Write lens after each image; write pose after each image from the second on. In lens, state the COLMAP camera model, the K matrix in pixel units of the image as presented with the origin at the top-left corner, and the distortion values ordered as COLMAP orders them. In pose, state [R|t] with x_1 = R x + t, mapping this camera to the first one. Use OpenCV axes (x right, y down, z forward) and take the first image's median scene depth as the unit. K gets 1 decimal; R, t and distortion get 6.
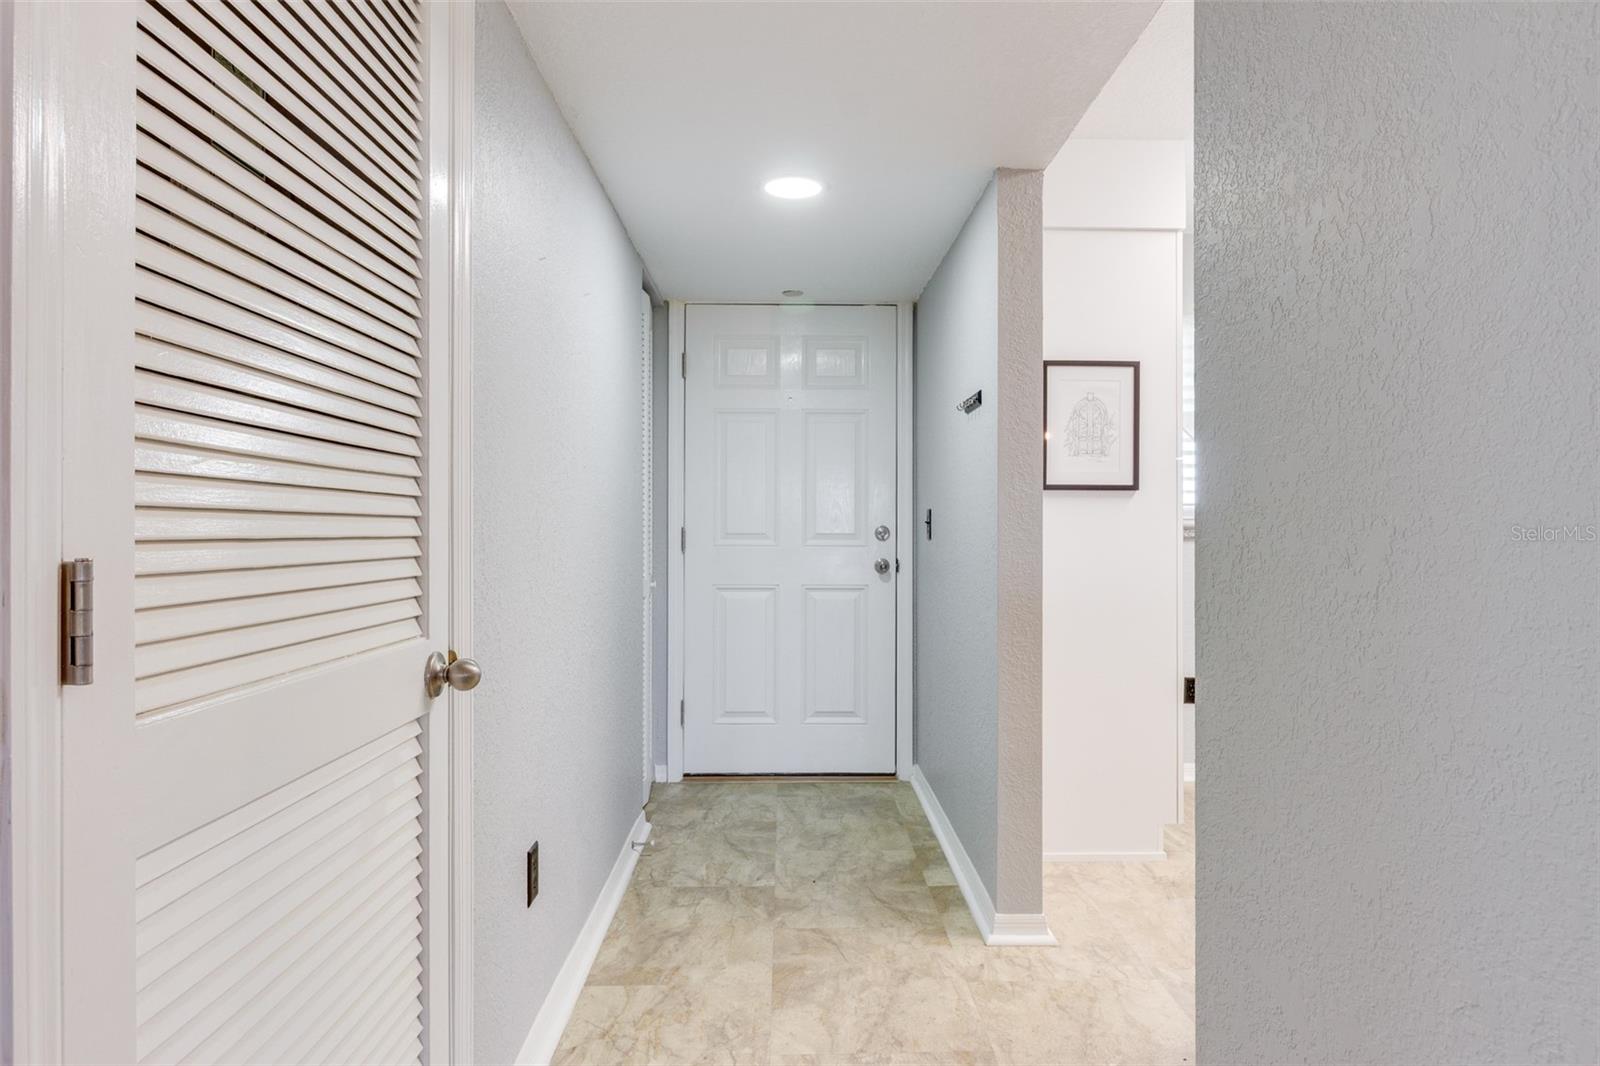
lens RADIAL K [[935.3, 0, 804.3], [0, 935.3, 511.8], [0, 0, 1]] dist [0.000088, -0.000299]
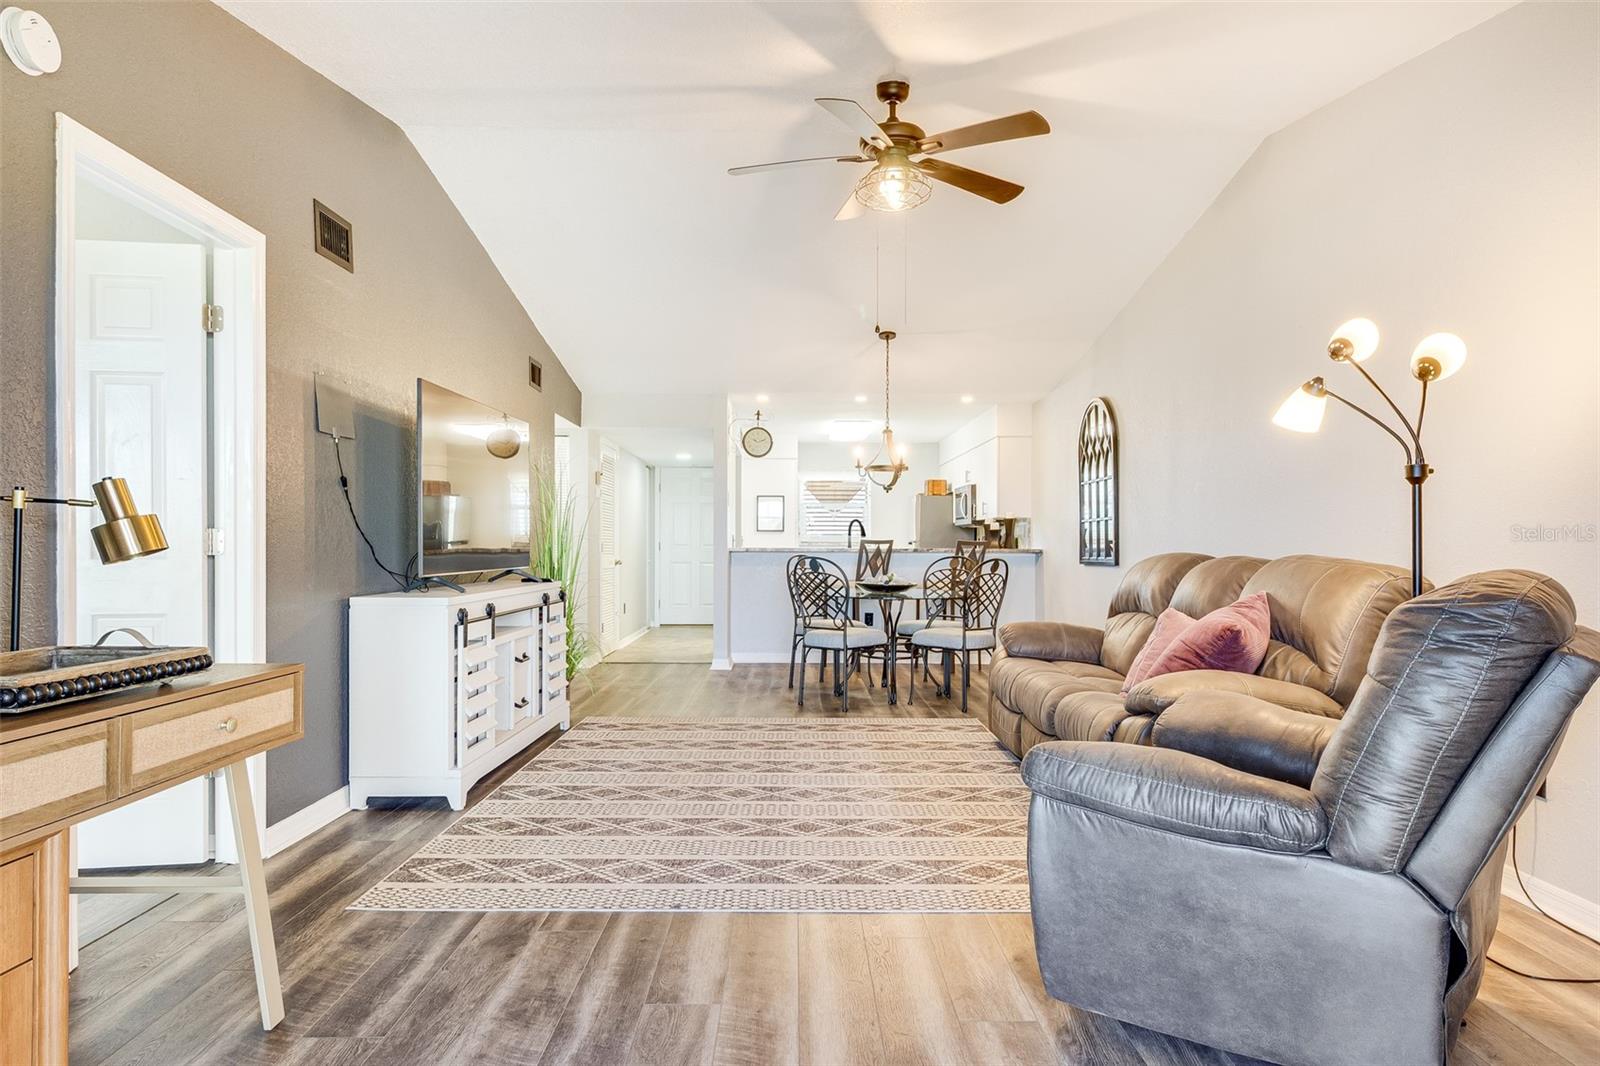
lens RADIAL K [[939.7, 0, 810.7], [0, 939.7, 540.0], [0, 0, 1]] dist [0.000429, -0.001507]
pose [[0.999999, -0.000398, 0.001471, 0.370682], [0.000384, 0.999952, 0.009828, -0.020613], [-0.001475, -0.009827, 0.999951, -2.128477]]
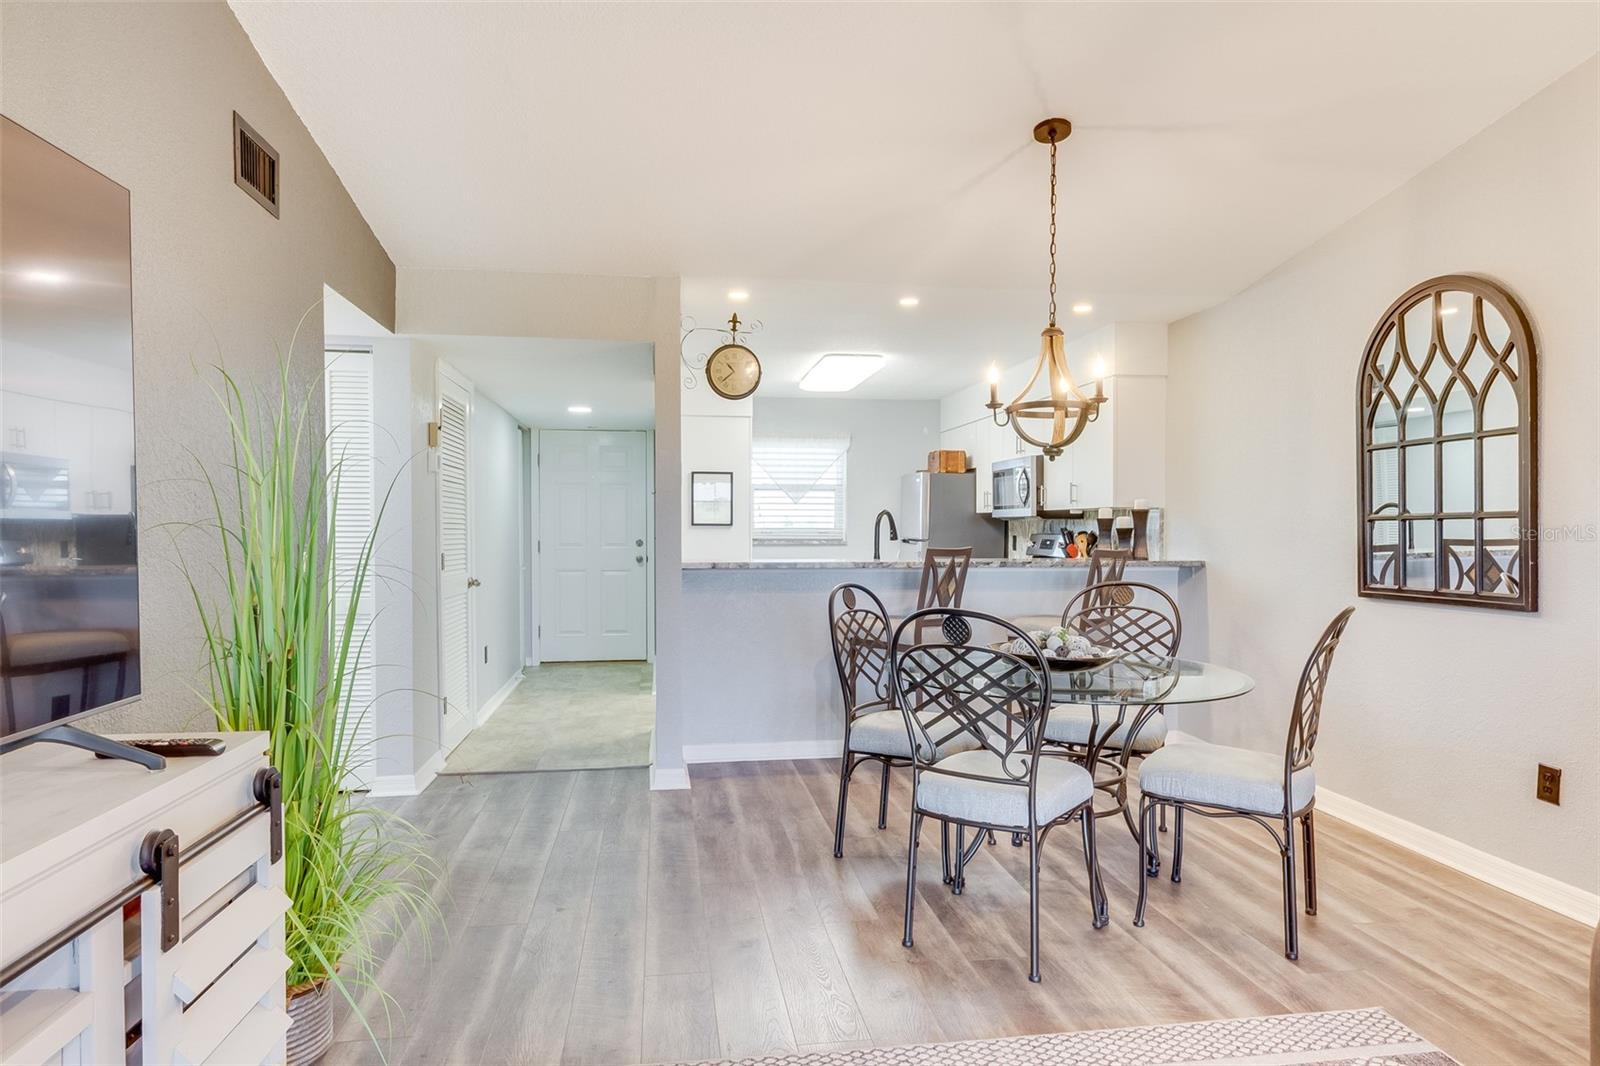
lens RADIAL K [[939.7, 0, 810.7], [0, 939.7, 540.0], [0, 0, 1]] dist [0.000429, -0.001507]
pose [[0.990334, -0.005000, 0.138611, 0.180490], [0.000978, 0.999577, 0.029072, -0.045706], [-0.138697, -0.028655, 0.989920, -1.155663]]
